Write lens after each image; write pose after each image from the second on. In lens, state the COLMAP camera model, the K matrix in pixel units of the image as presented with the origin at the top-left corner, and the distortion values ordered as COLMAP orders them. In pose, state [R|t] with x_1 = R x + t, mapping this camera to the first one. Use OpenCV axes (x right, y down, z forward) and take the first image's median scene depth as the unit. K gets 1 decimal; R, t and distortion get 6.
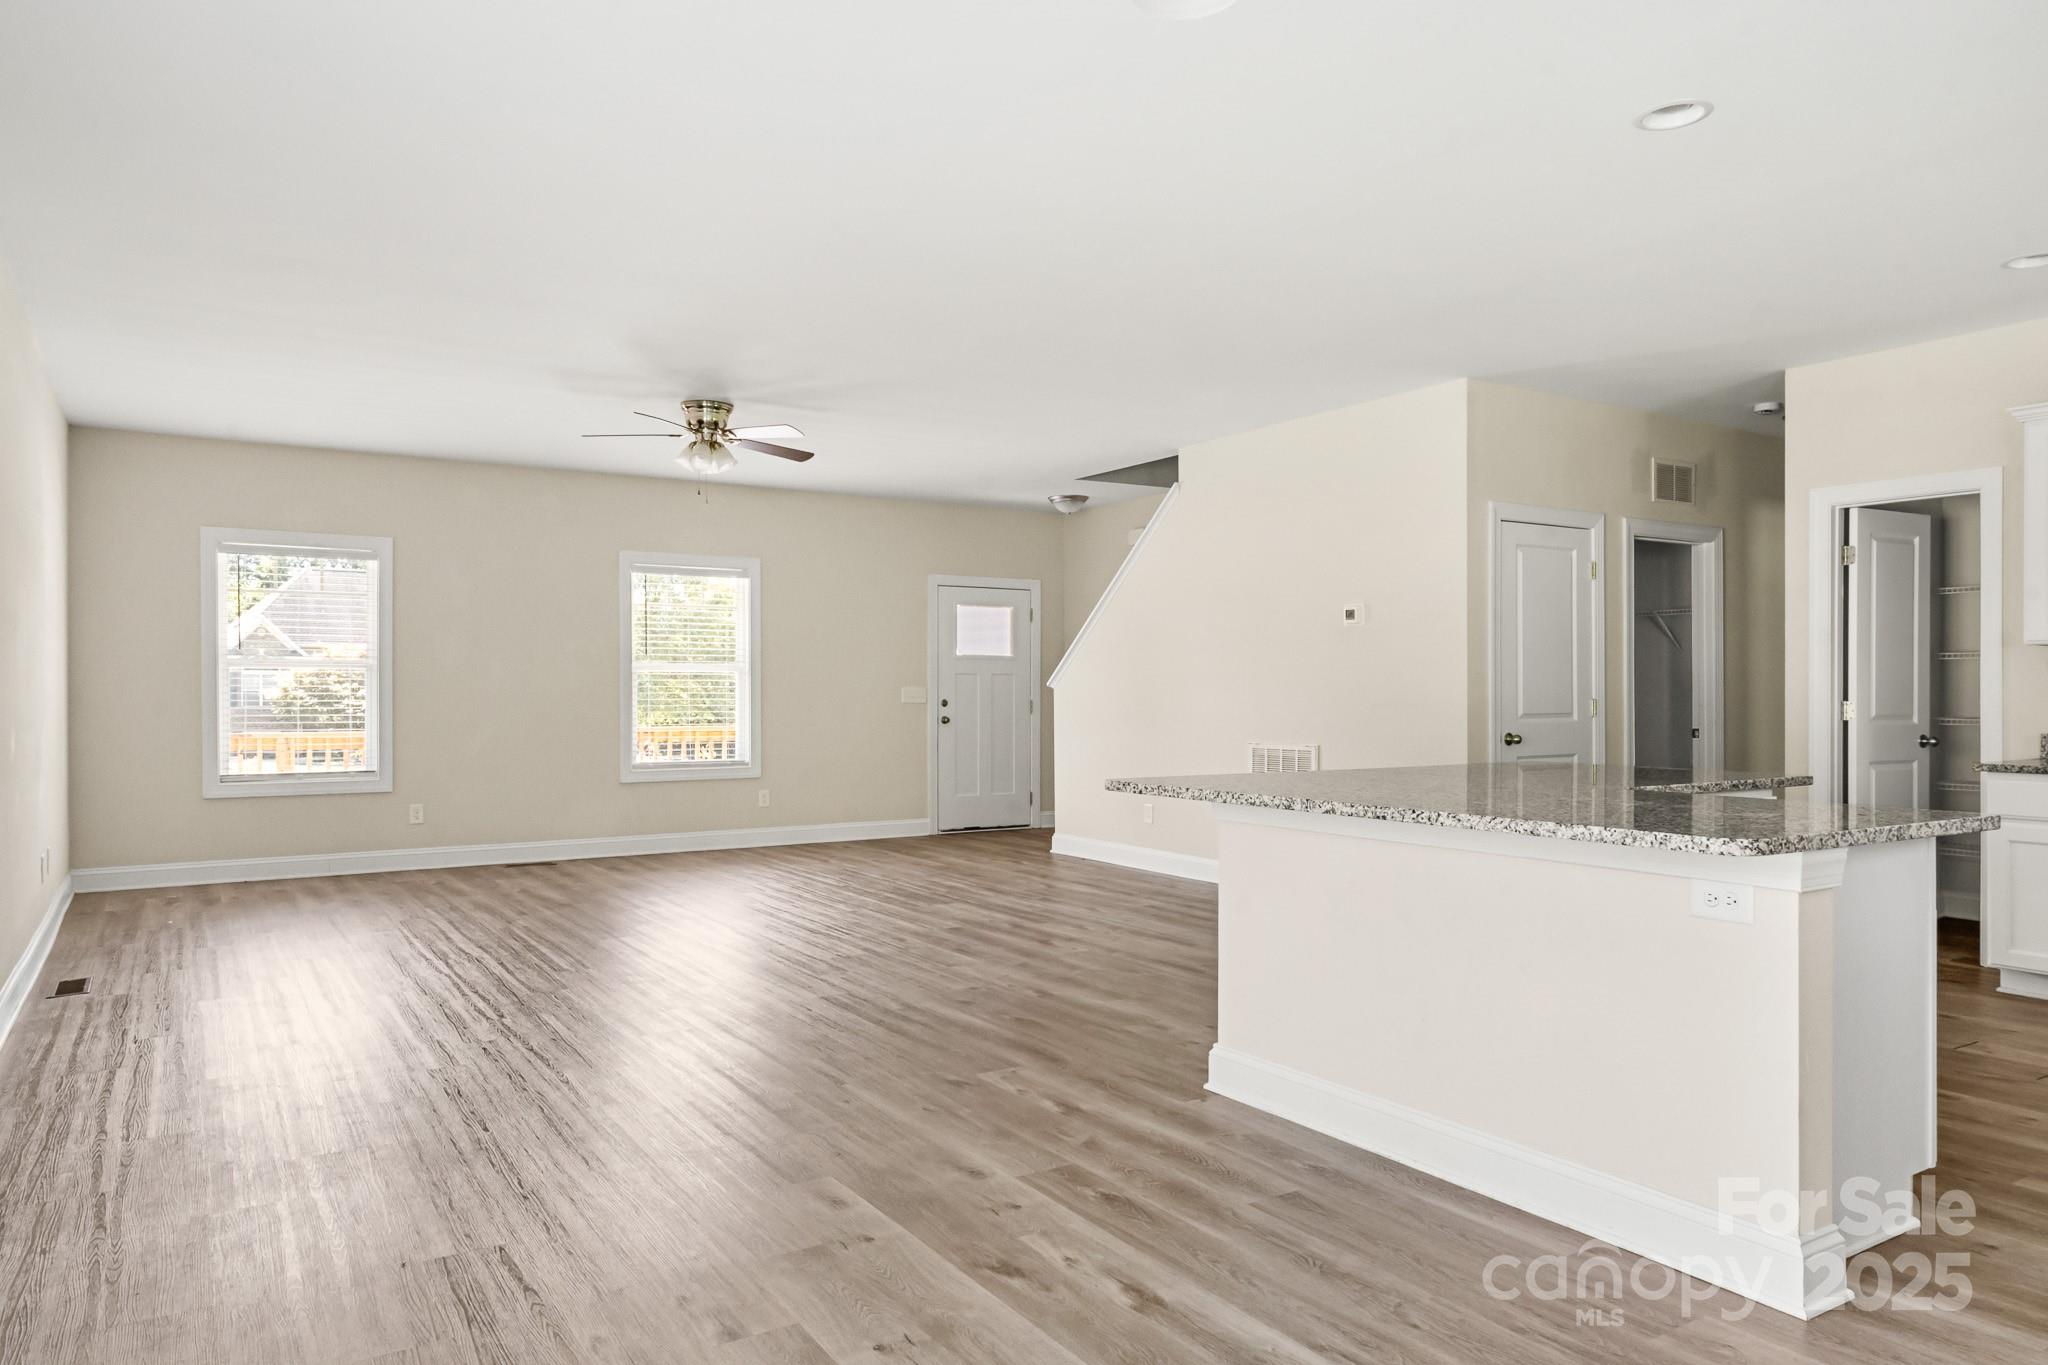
lens RADIAL K [[1305.5, 0, 1024.0], [0, 1305.5, 682.5], [0, 0, 1]] dist [0.007468, 0.000106]
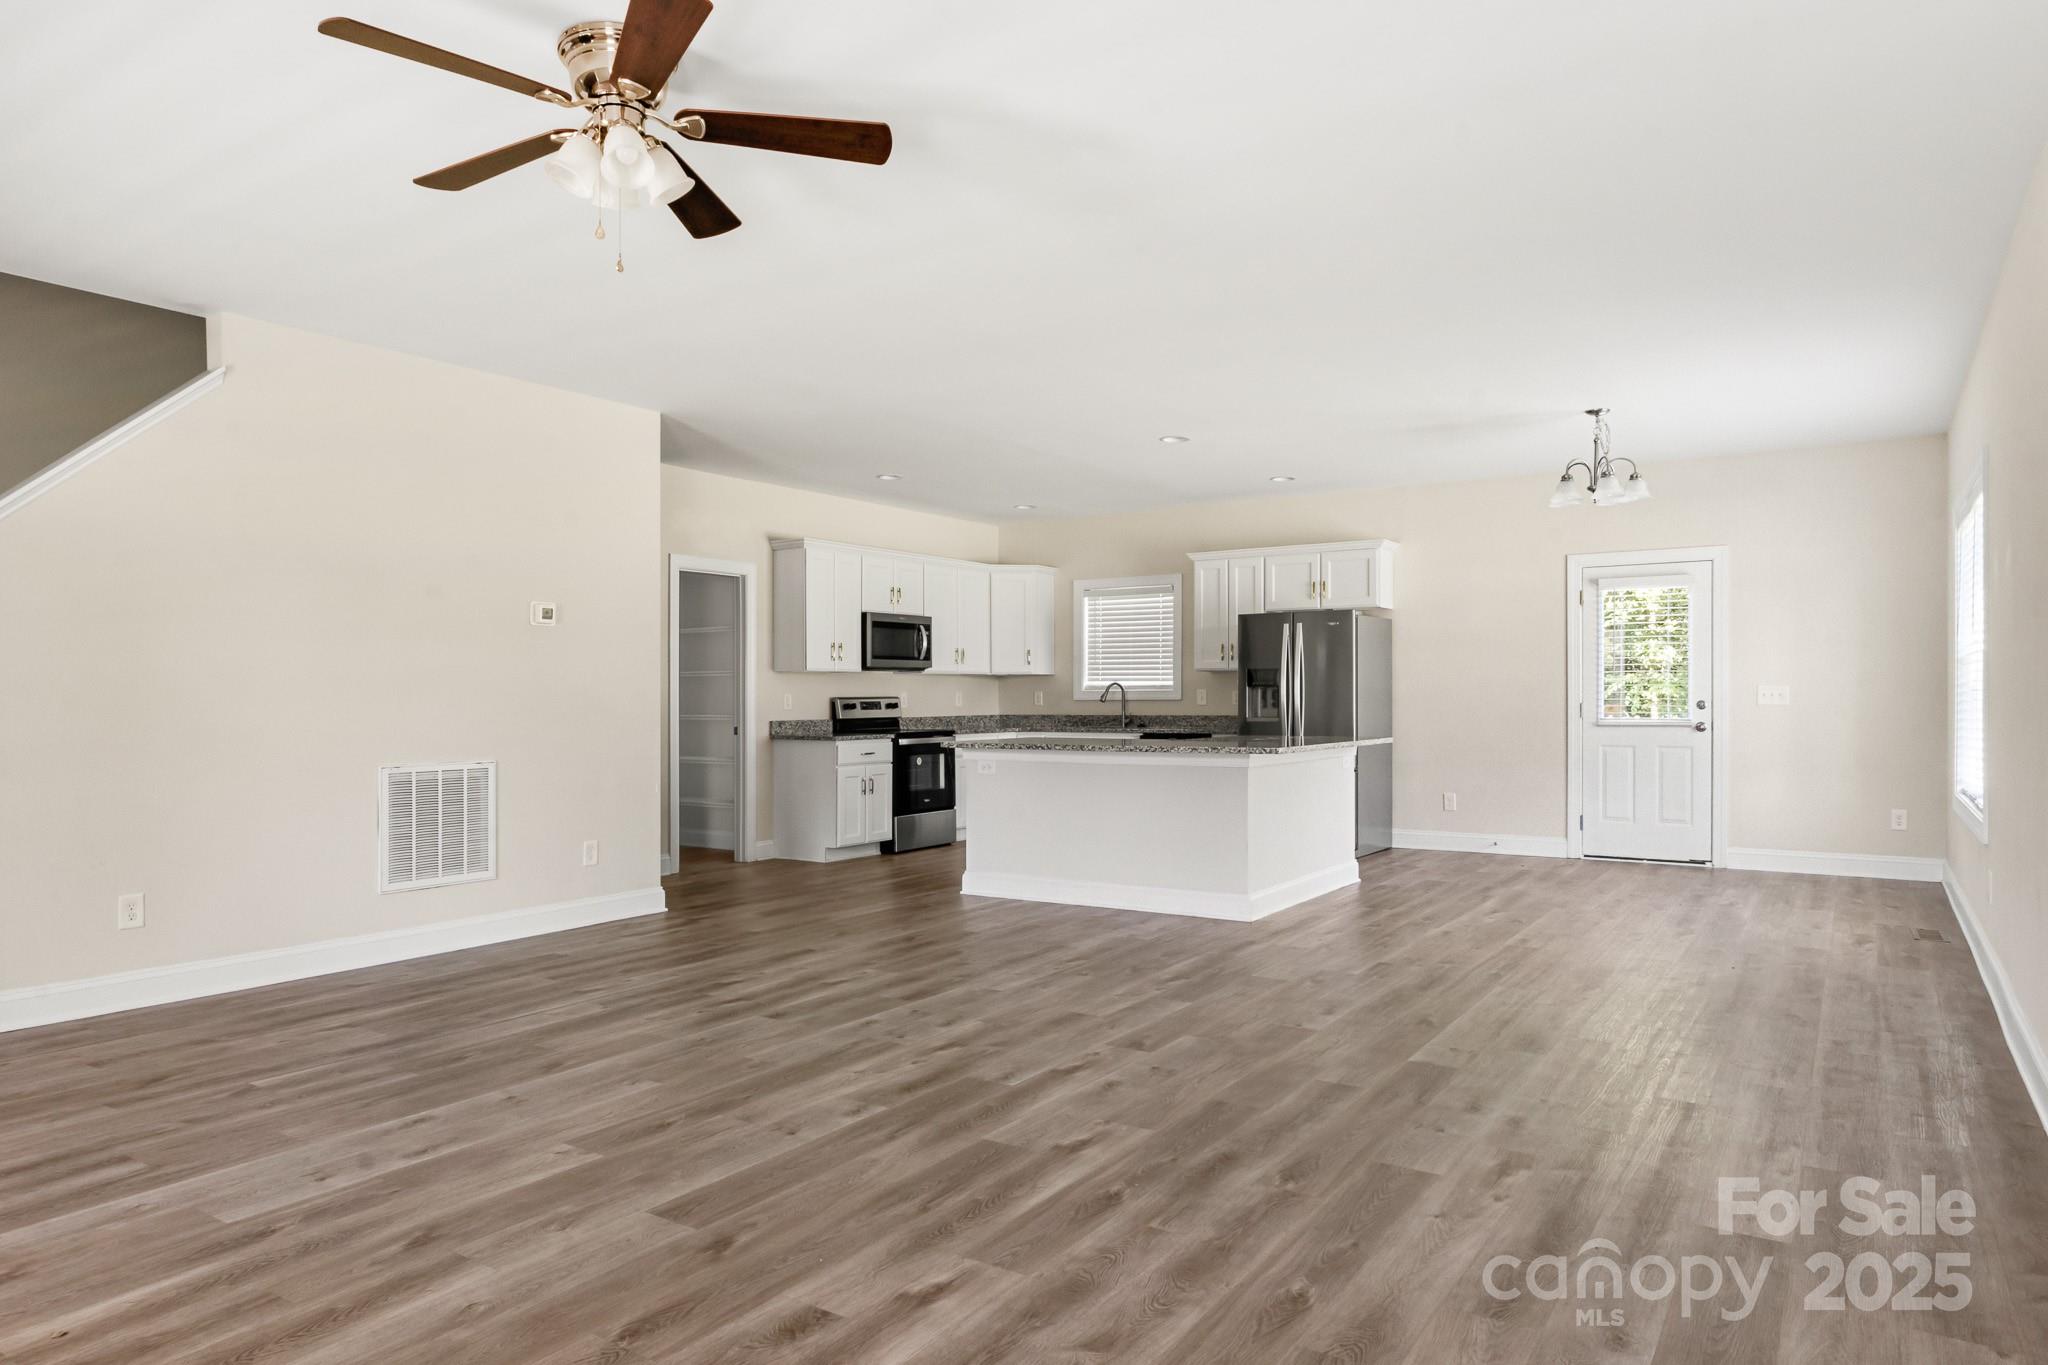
lens RADIAL K [[1269.5, 0, 1022.3], [0, 1269.5, 711.2], [0, 0, 1]] dist [0.006133, -0.000142]
pose [[-0.403101, -0.010902, 0.915091, -0.525443], [-0.002226, 0.999938, 0.010932, 0.004799], [-0.915153, 0.002369, -0.403100, 0.775883]]
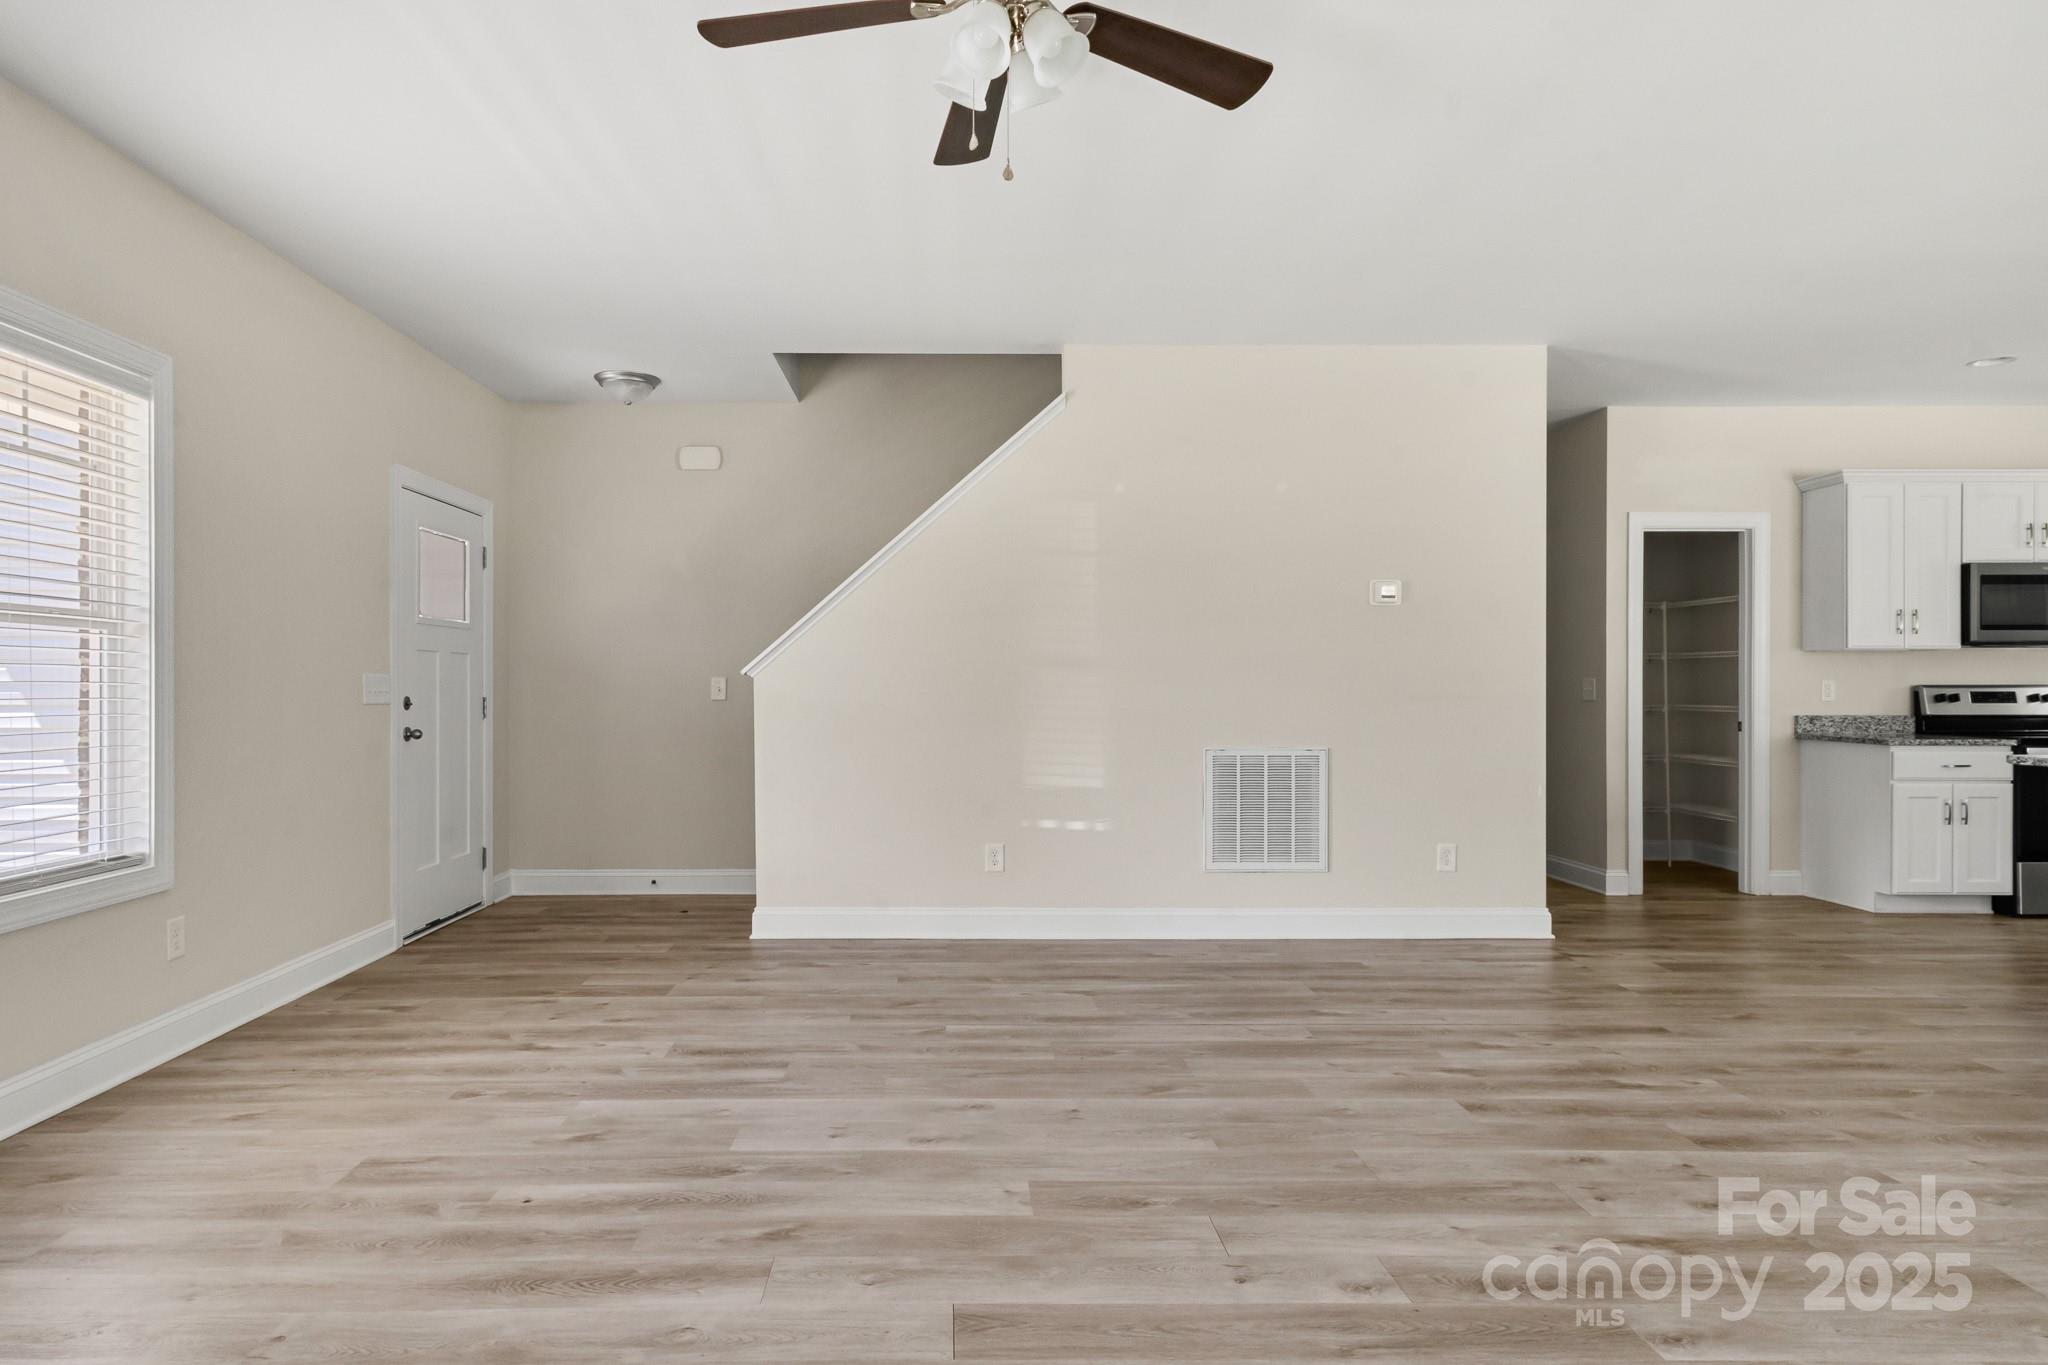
lens RADIAL K [[1174.7, 0, 959.0], [0, 1174.7, 678.1], [0, 0, 1]] dist [0.022423, -0.003226]
pose [[0.525406, 0.003734, 0.850843, -0.409264], [-0.005755, 0.999983, -0.000835, 0.004945], [-0.850832, -0.004458, 0.525419, 0.612871]]
